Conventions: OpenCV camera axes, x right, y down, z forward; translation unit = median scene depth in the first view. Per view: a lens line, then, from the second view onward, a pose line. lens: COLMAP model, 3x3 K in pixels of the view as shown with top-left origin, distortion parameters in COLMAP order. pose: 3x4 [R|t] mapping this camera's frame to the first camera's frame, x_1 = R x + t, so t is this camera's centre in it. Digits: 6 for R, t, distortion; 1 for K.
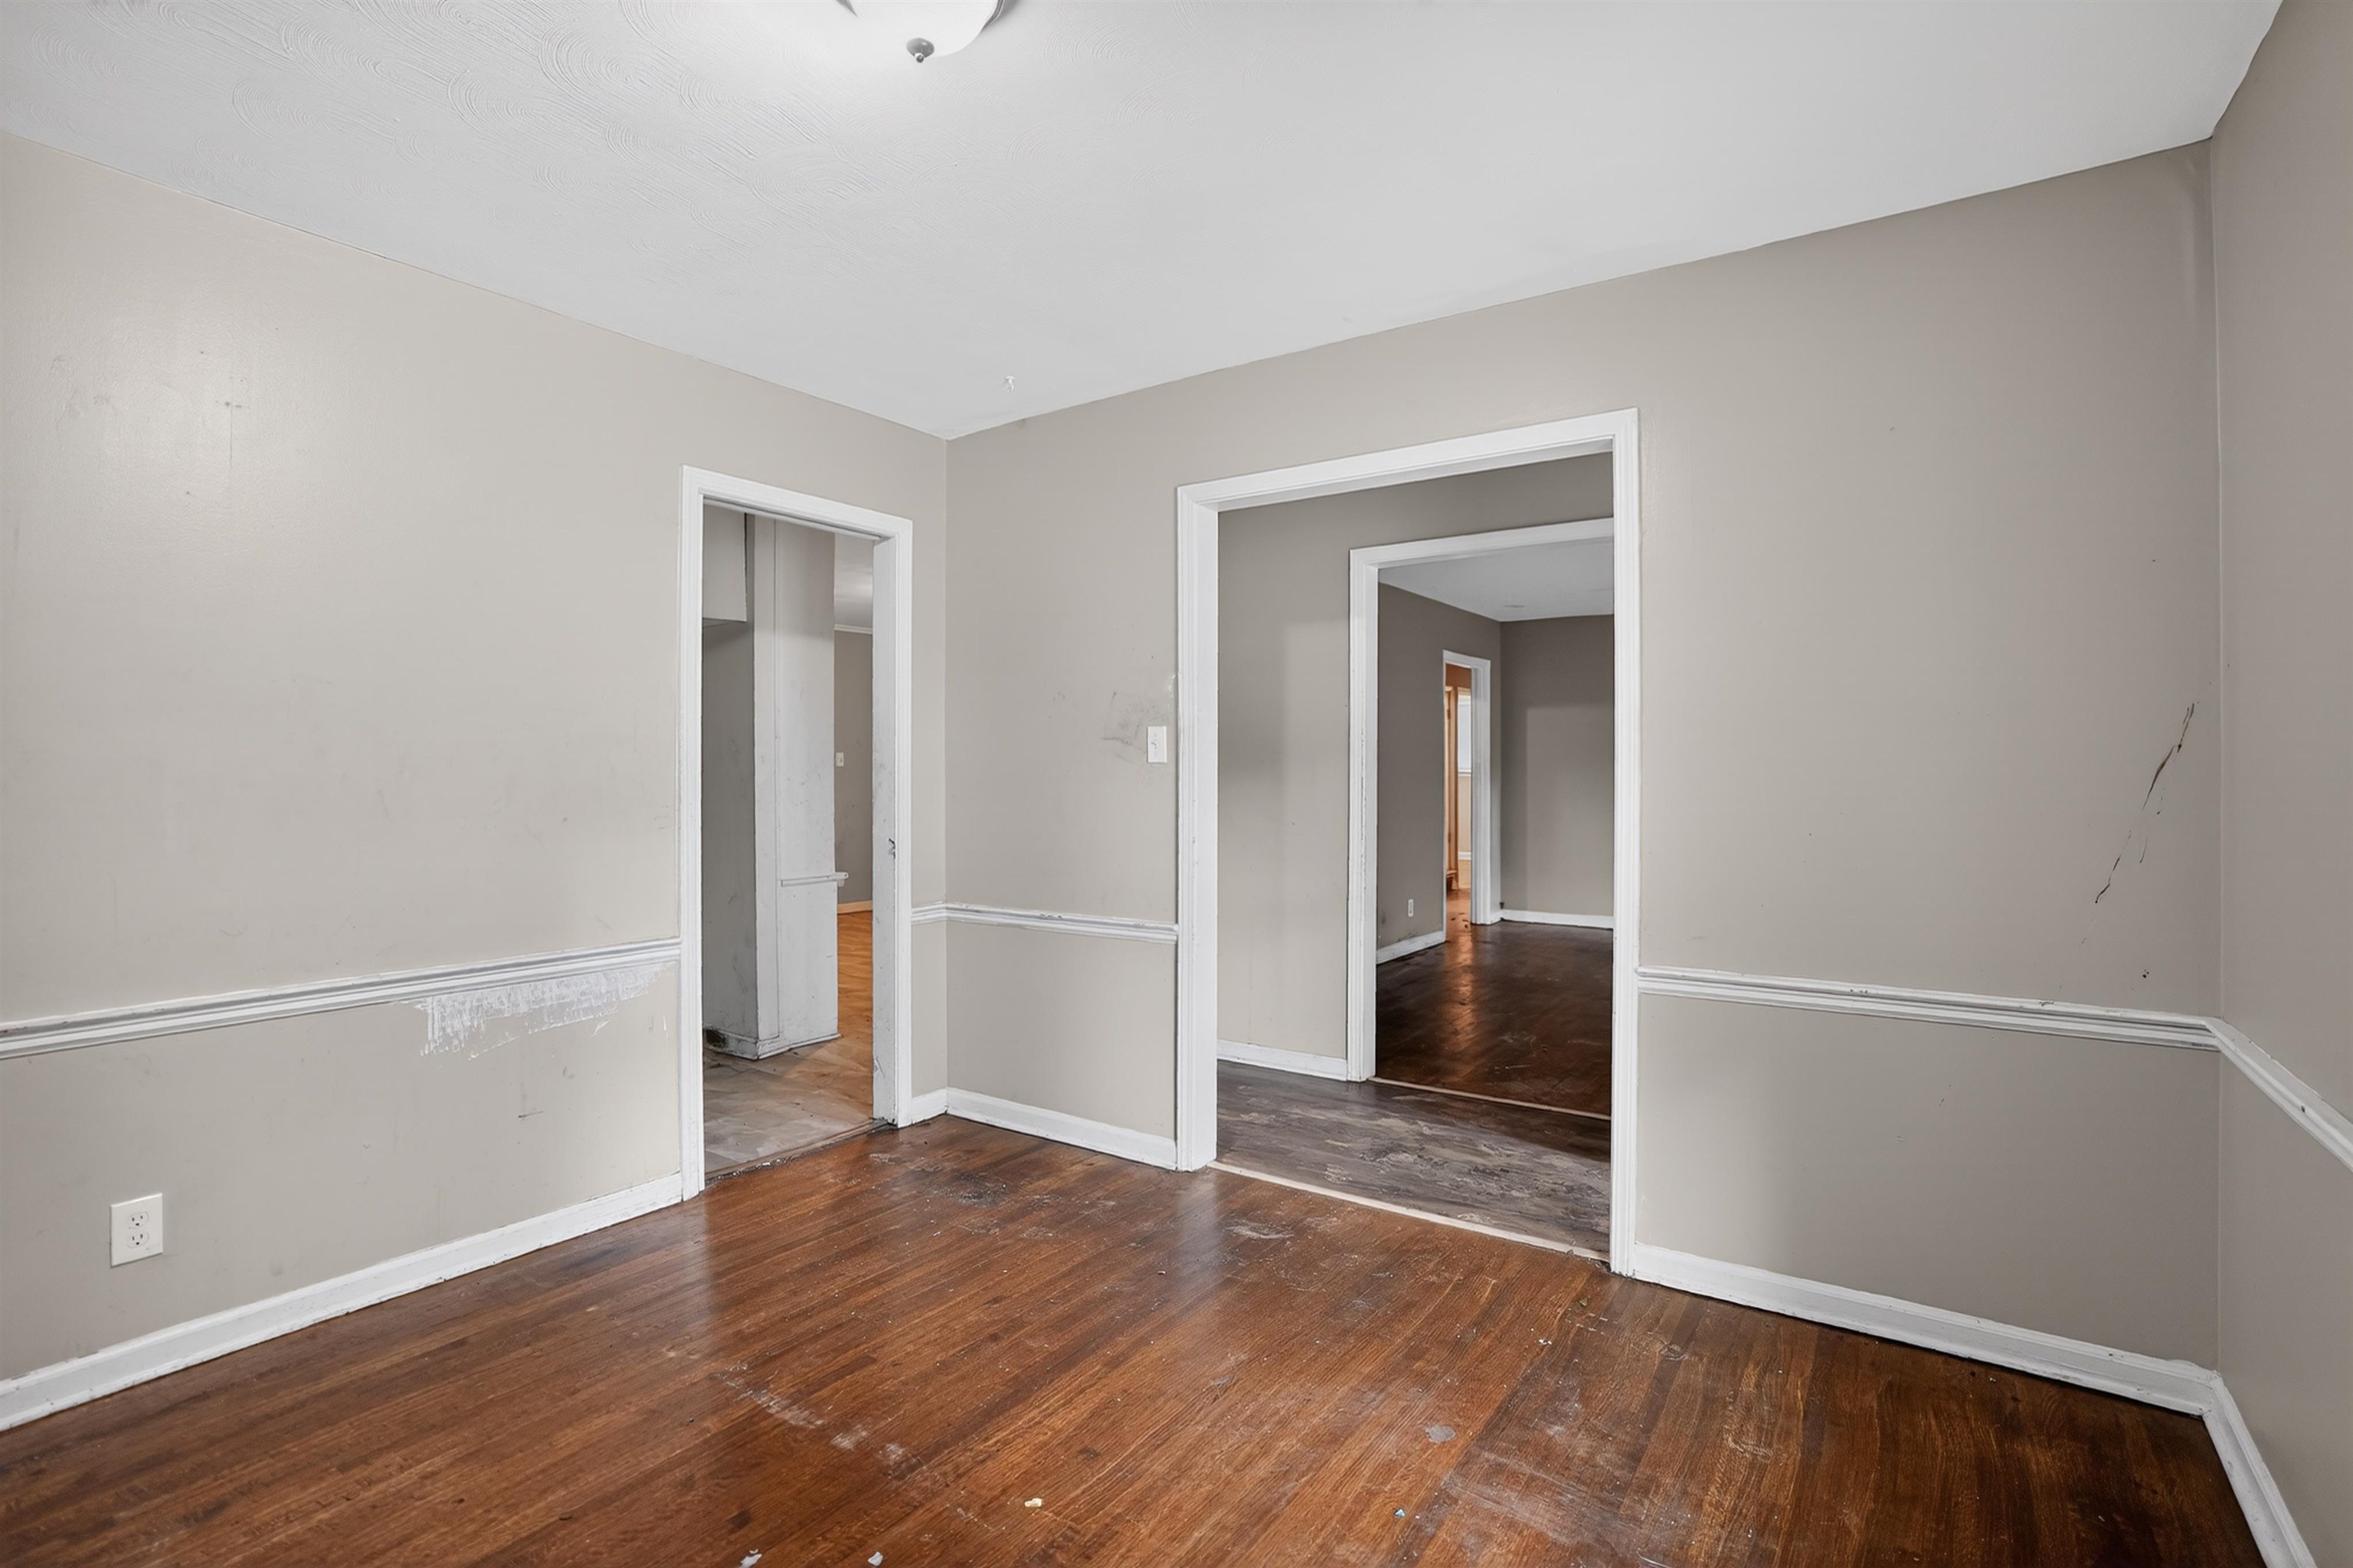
lens RADIAL K [[1104.8, 0, 1164.3], [0, 1104.8, 792.2], [0, 0, 1]] dist [-0.070521, 0.028140]
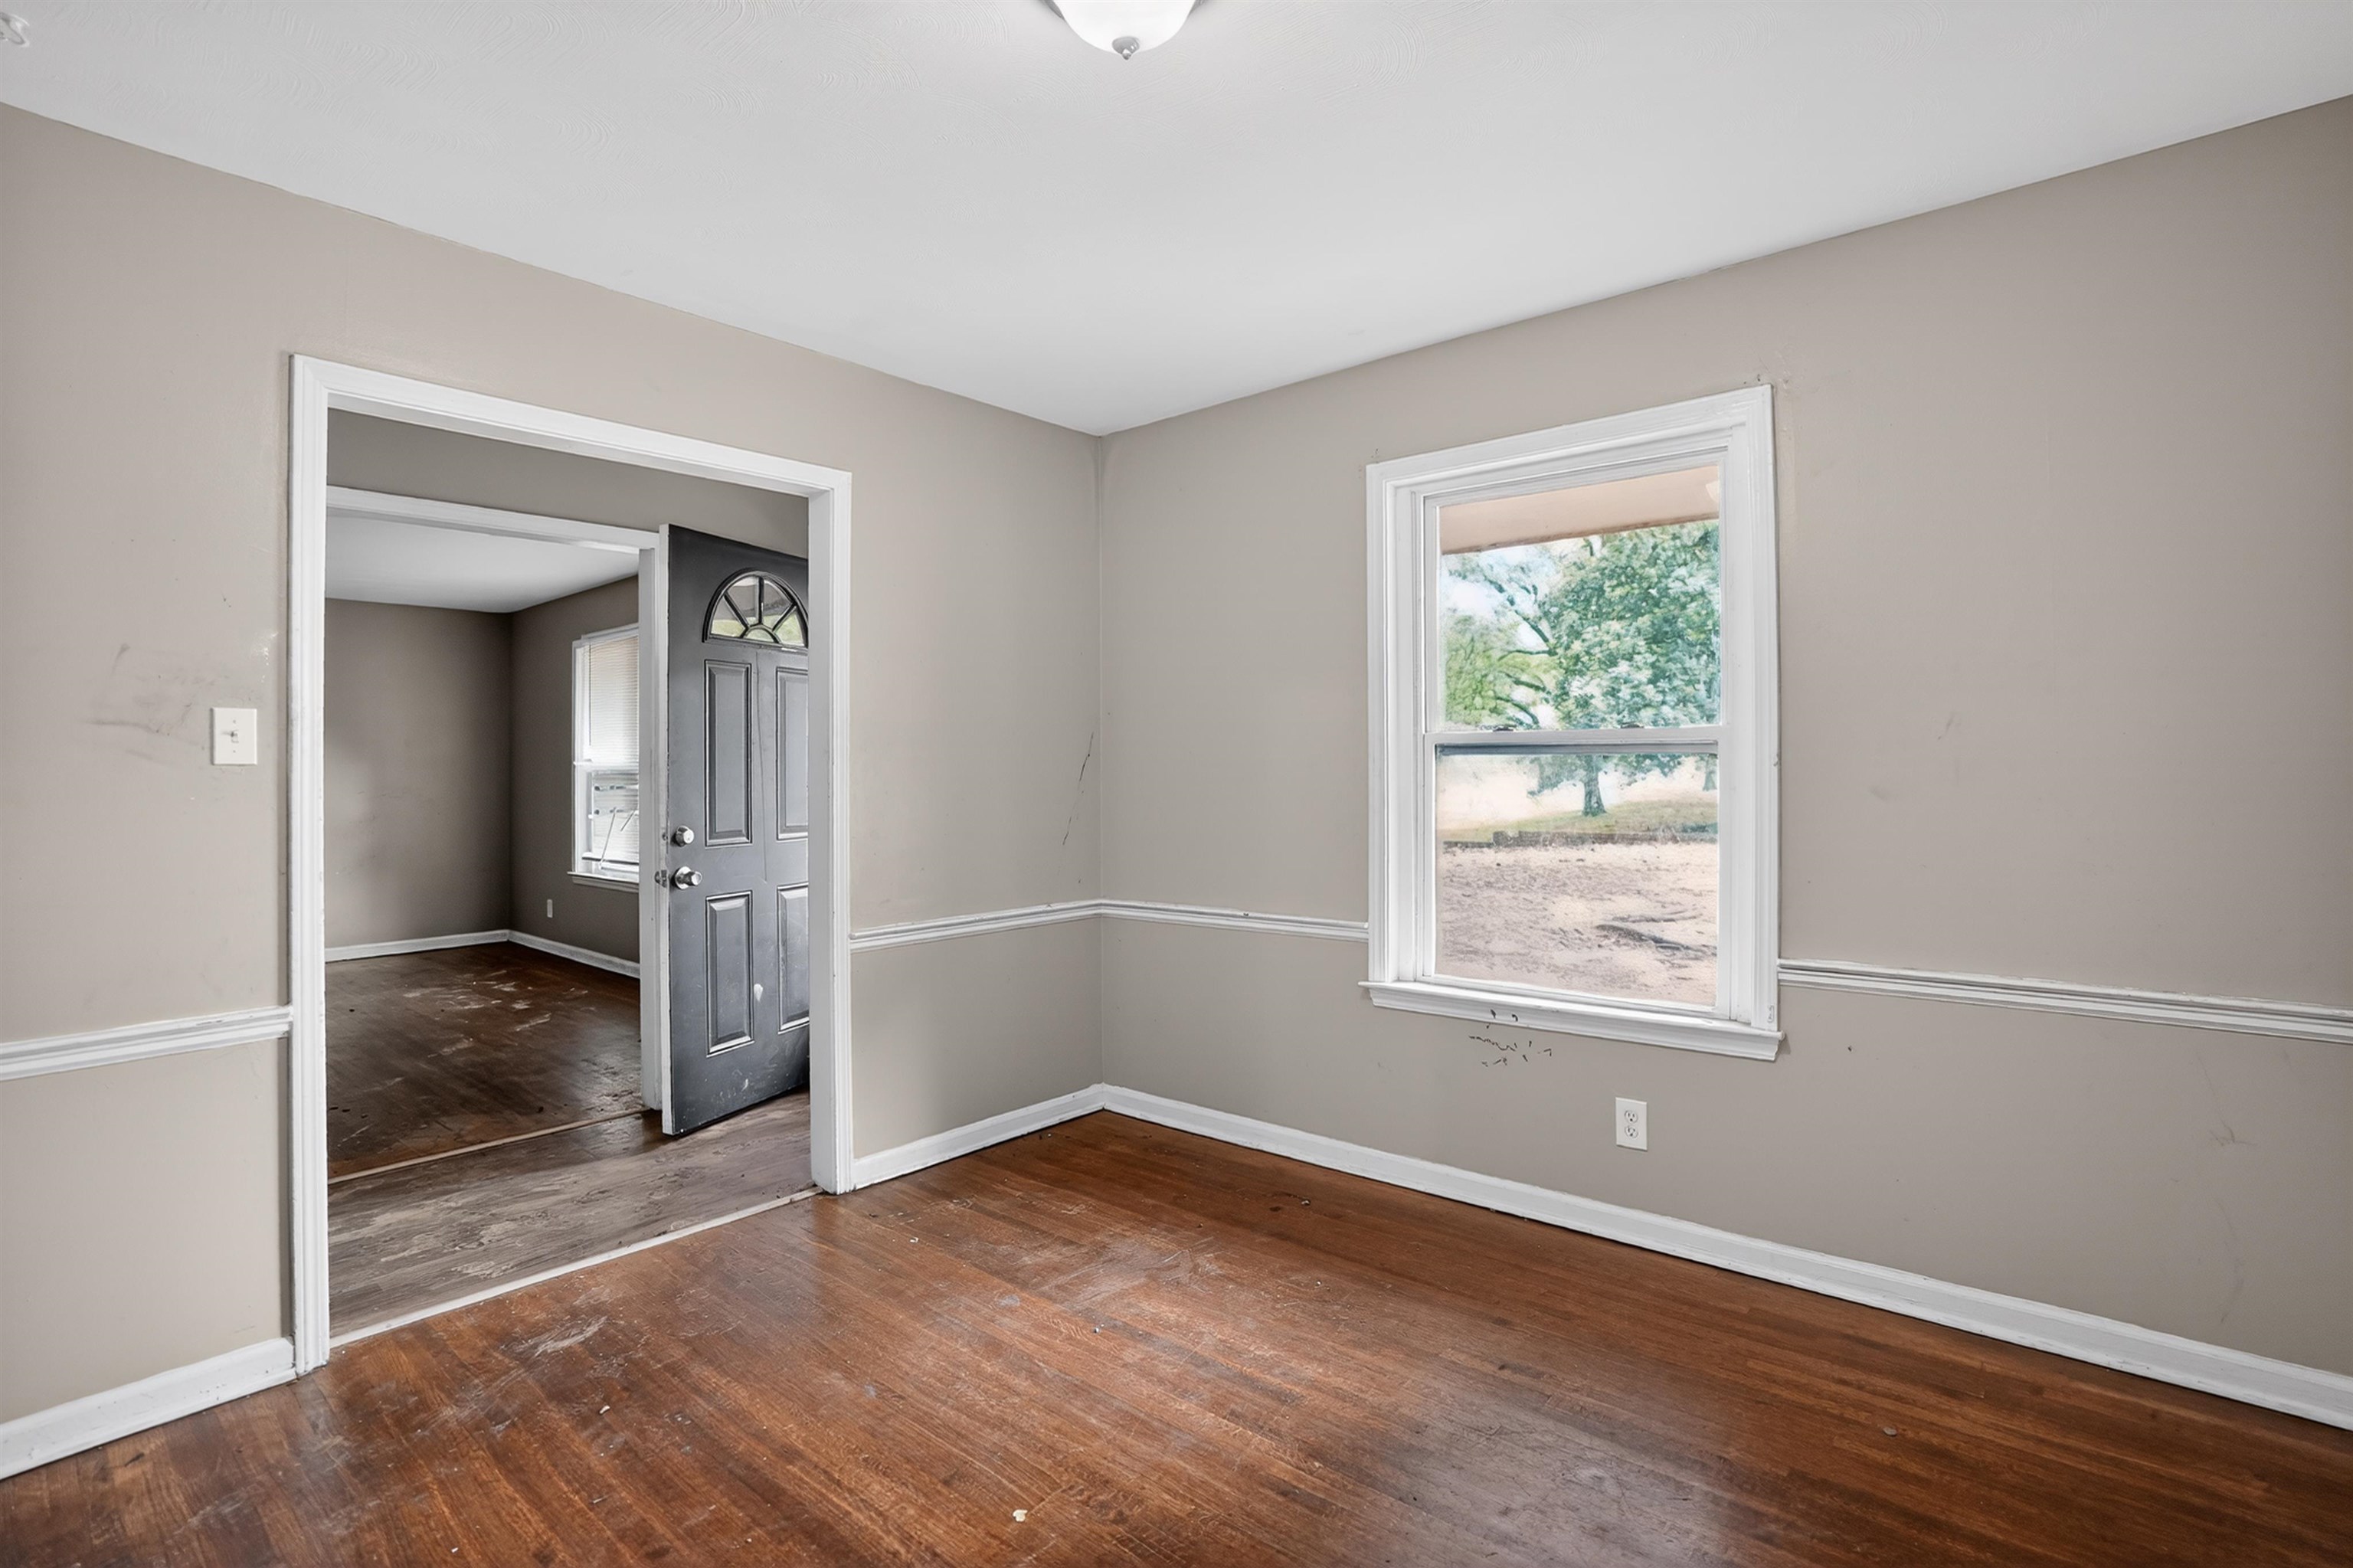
lens RADIAL K [[1104.8, 0, 1164.3], [0, 1104.8, 792.2], [0, 0, 1]] dist [-0.070521, 0.028140]
pose [[0.095815, -0.020153, 0.995195, -0.633054], [0.028635, 0.999437, 0.017482, -0.006477], [-0.994987, 0.026823, 0.096338, 0.448367]]
